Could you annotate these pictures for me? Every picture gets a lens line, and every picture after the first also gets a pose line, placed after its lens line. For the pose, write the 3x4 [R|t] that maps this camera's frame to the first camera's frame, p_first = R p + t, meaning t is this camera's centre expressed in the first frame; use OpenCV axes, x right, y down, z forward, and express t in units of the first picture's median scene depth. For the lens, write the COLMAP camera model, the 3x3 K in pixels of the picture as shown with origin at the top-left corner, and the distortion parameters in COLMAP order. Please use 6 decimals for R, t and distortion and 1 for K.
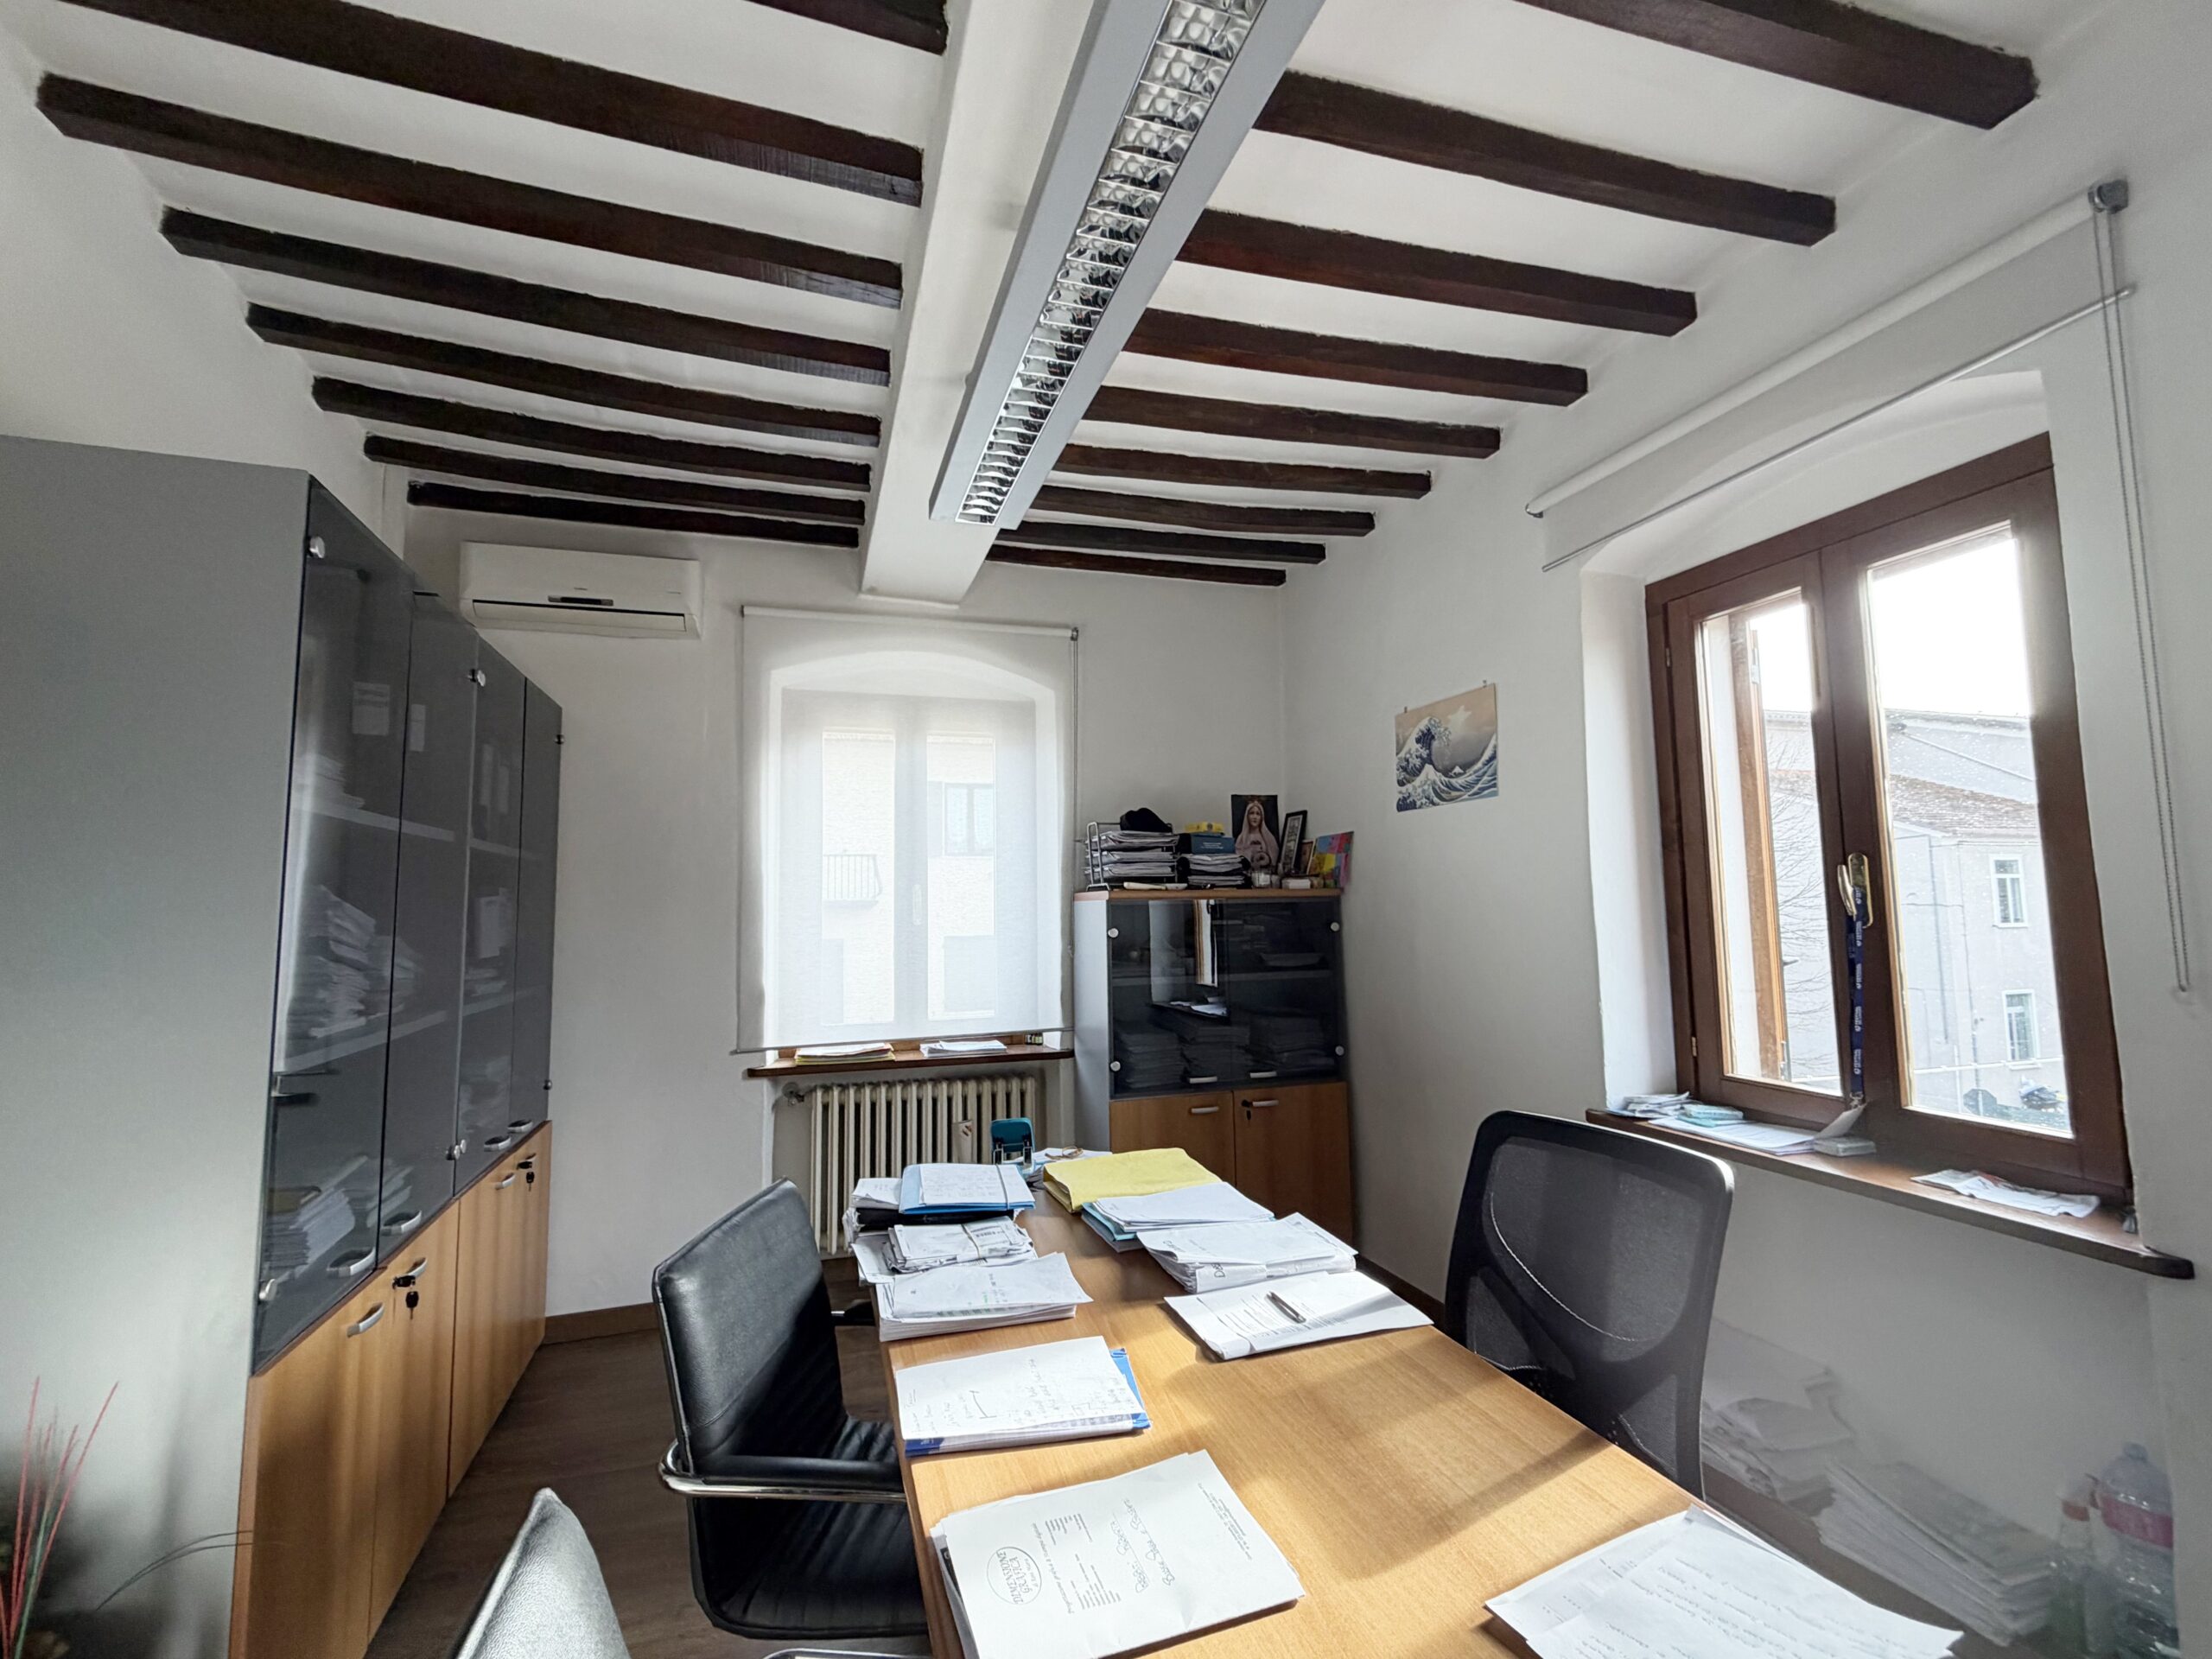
lens RADIAL K [[955.1, 0, 1101.9], [0, 955.1, 828.6], [0, 0, 1]] dist [0.000314, 0.000170]
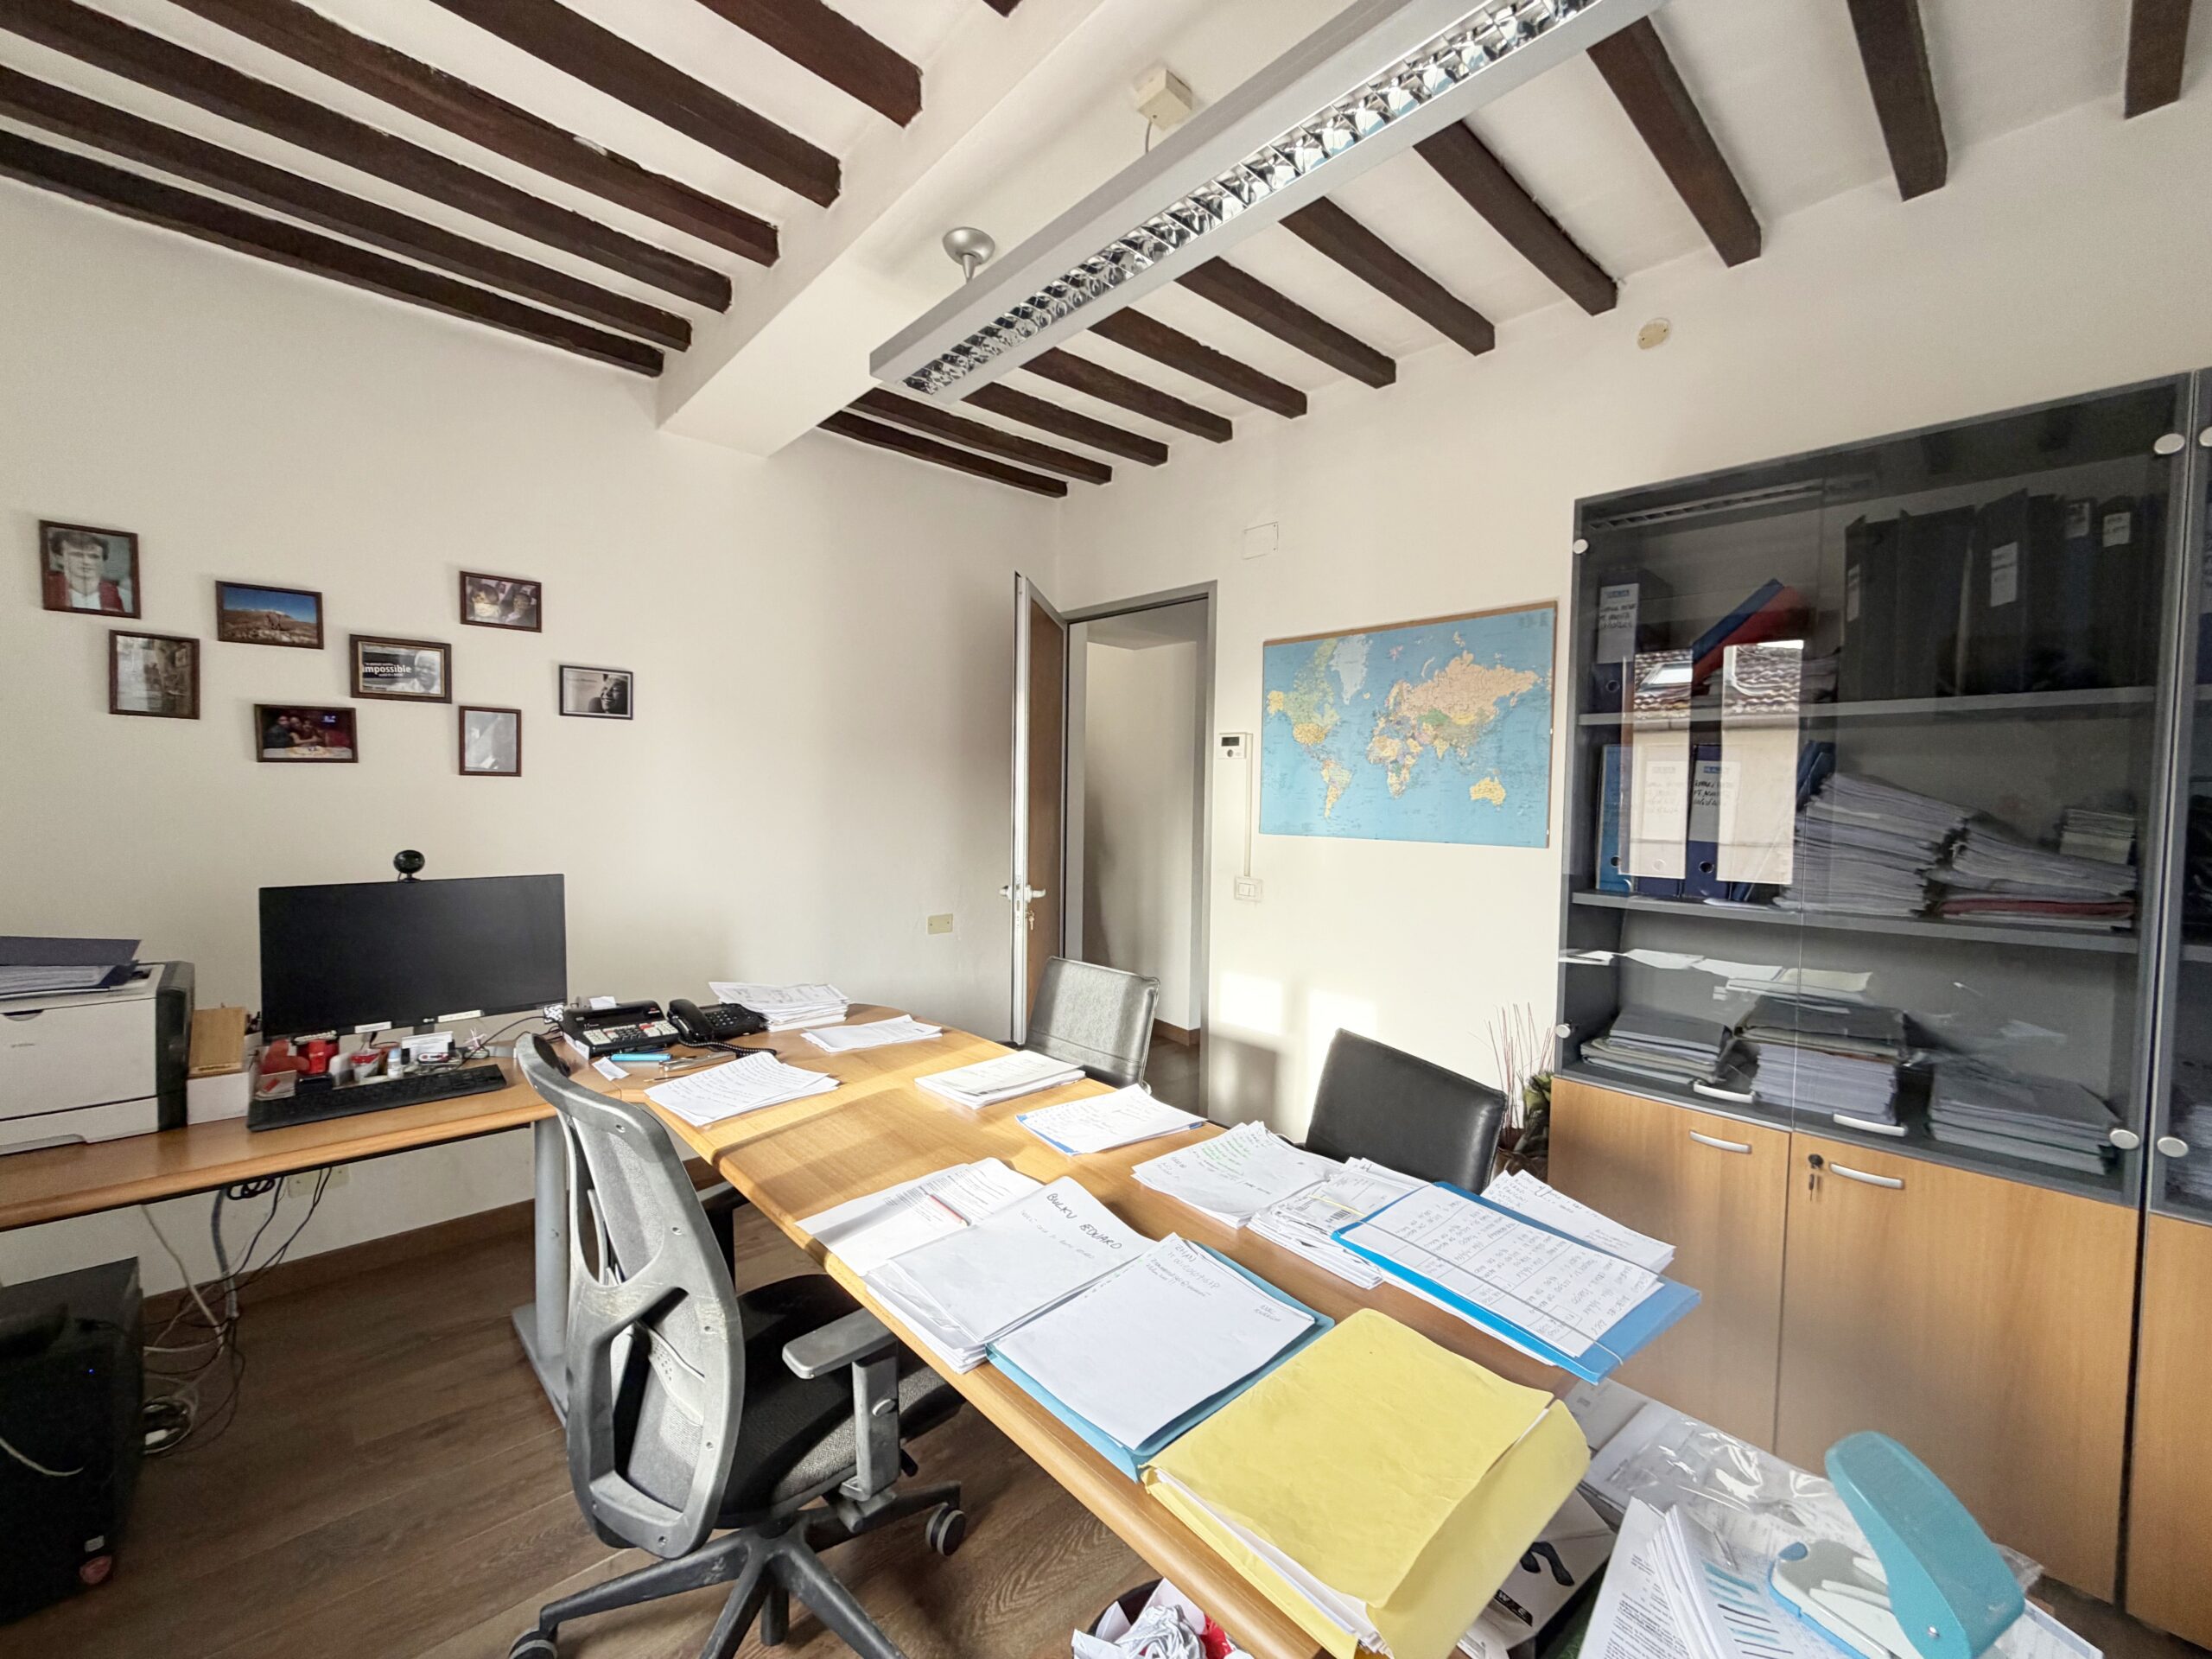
lens RADIAL K [[878.6, 0, 1100.0], [0, 878.6, 828.0], [0, 0, 1]] dist [-0.000464, 0.000313]
pose [[-0.904812, 0.016086, -0.425506, 0.239664], [0.032226, 0.999007, -0.030758, 0.084287], [0.424589, -0.041543, -0.904433, 1.067517]]
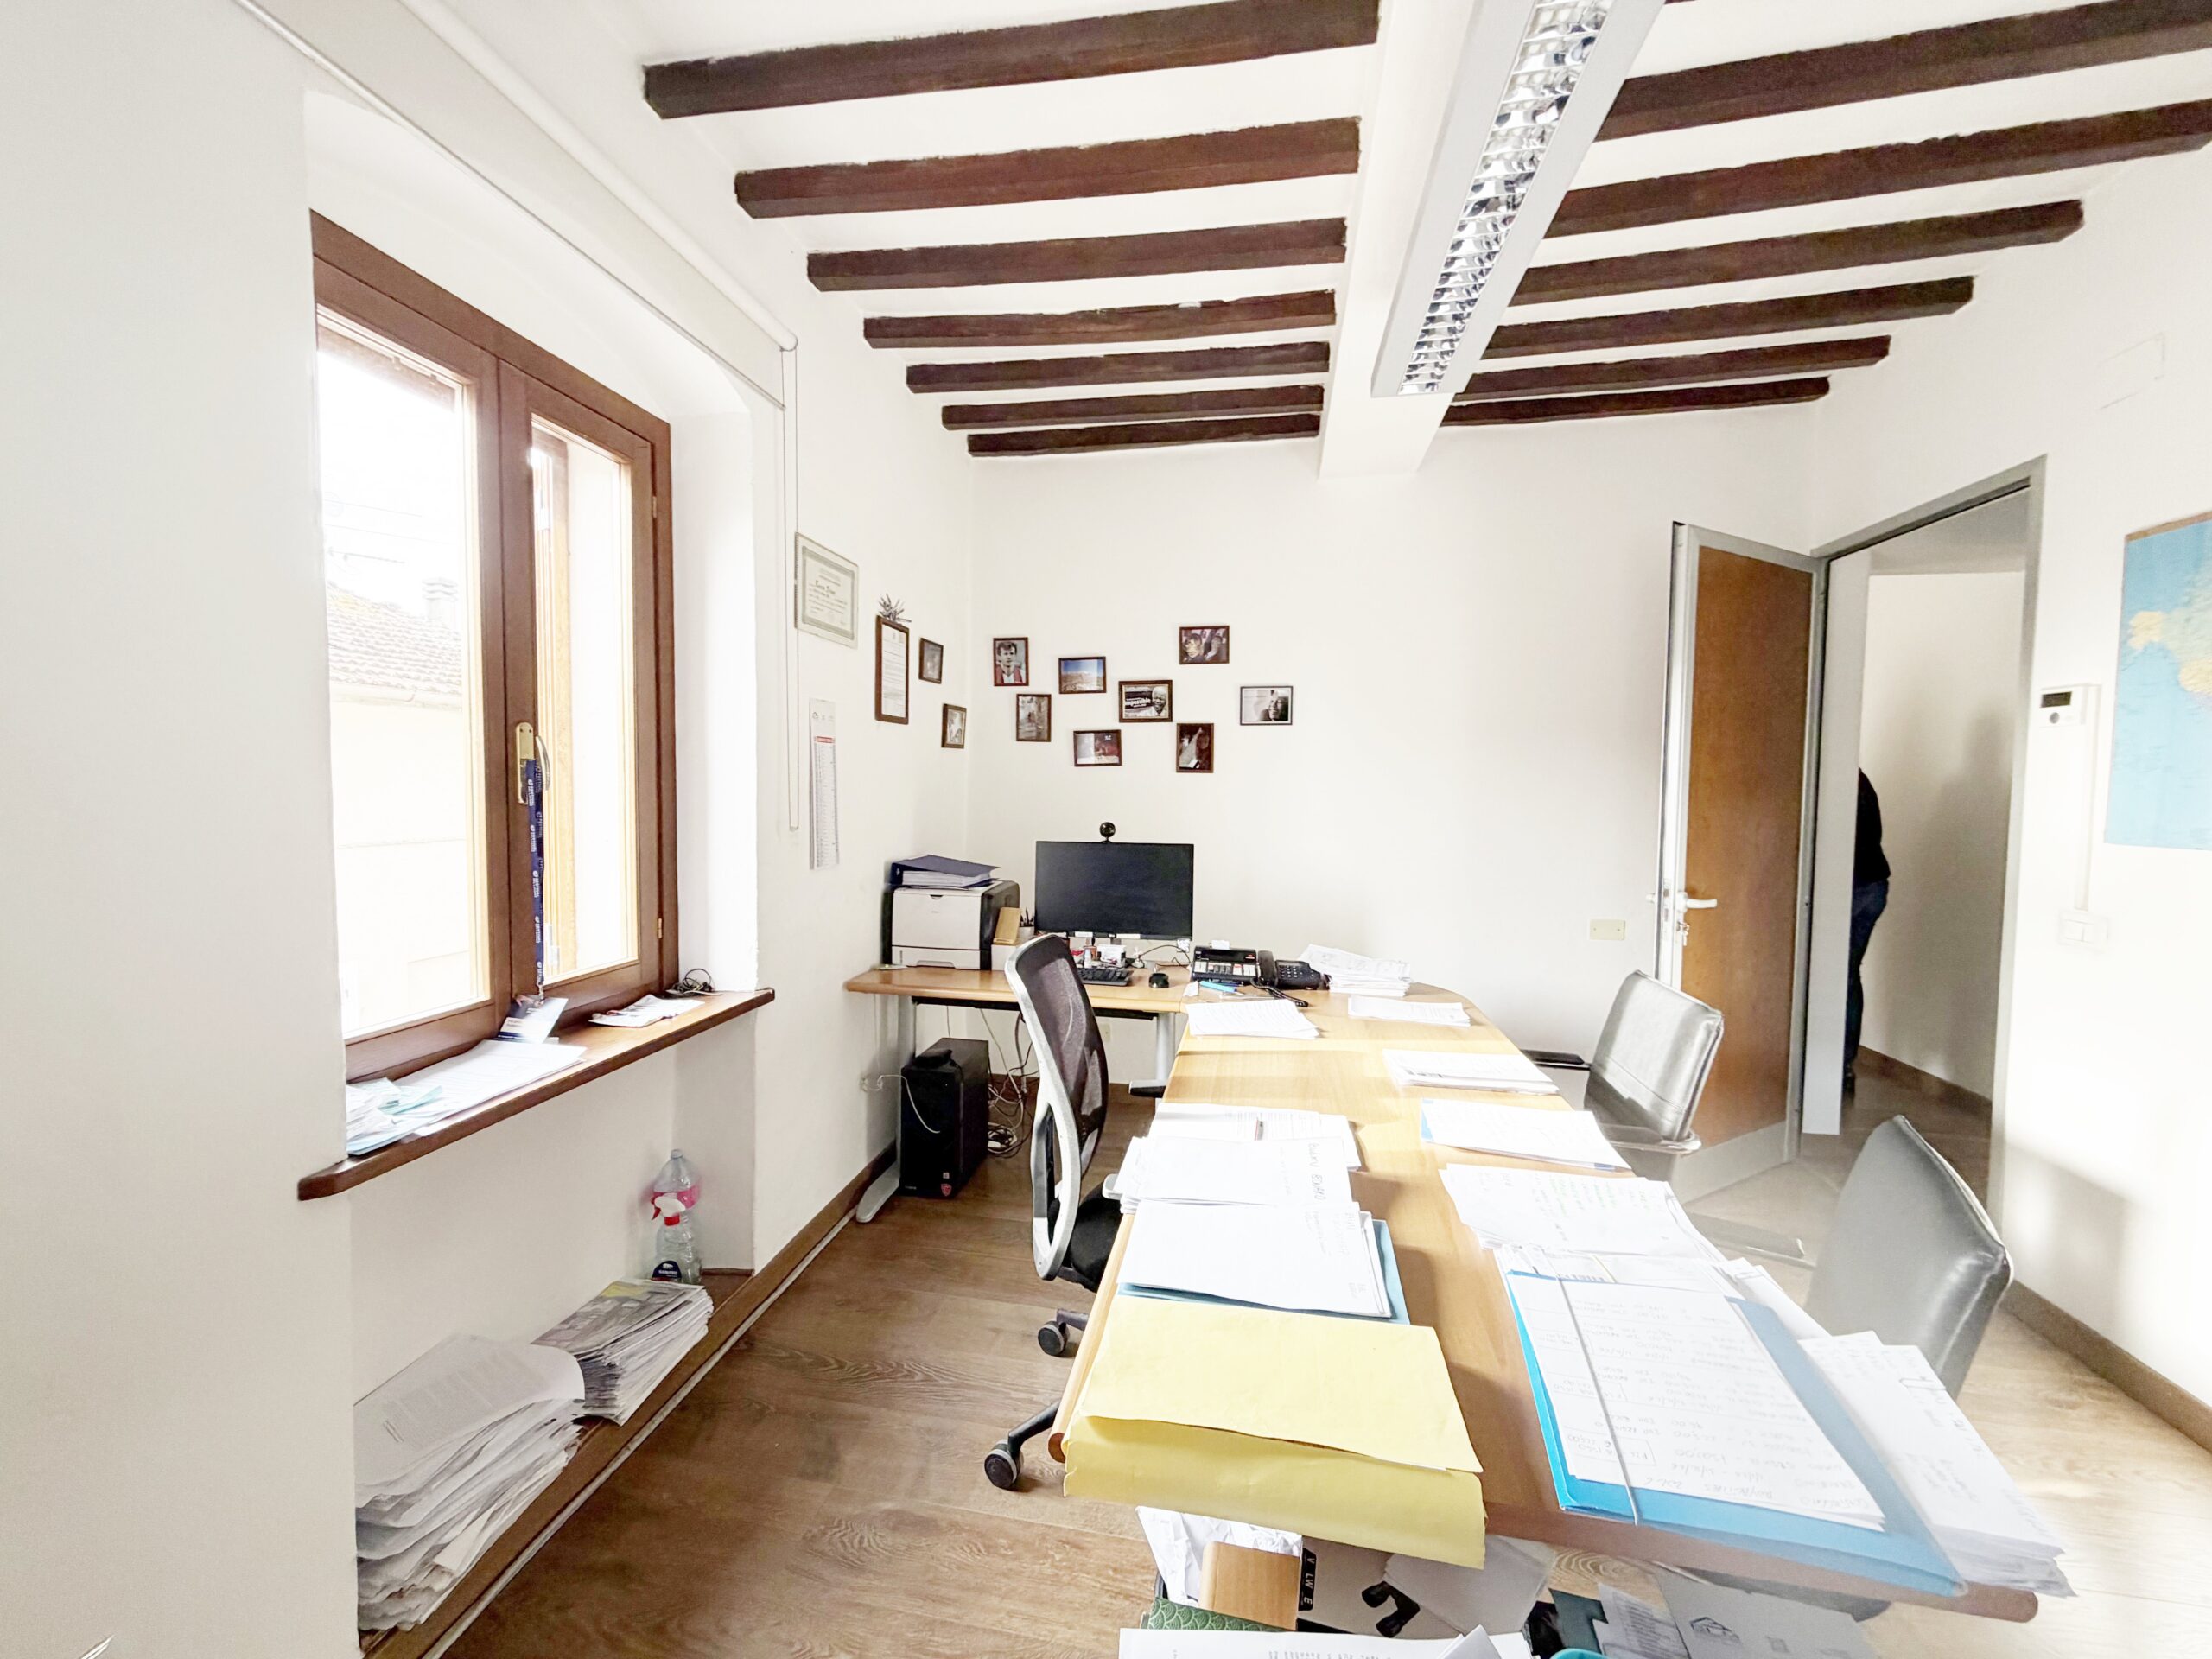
lens RADIAL K [[878.6, 0, 1100.0], [0, 878.6, 828.0], [0, 0, 1]] dist [-0.000464, 0.000313]
pose [[-0.881159, -0.018193, 0.472470, -0.072293], [-0.035299, 0.999002, -0.027365, 0.100173], [-0.471501, -0.040790, -0.880922, 1.144052]]
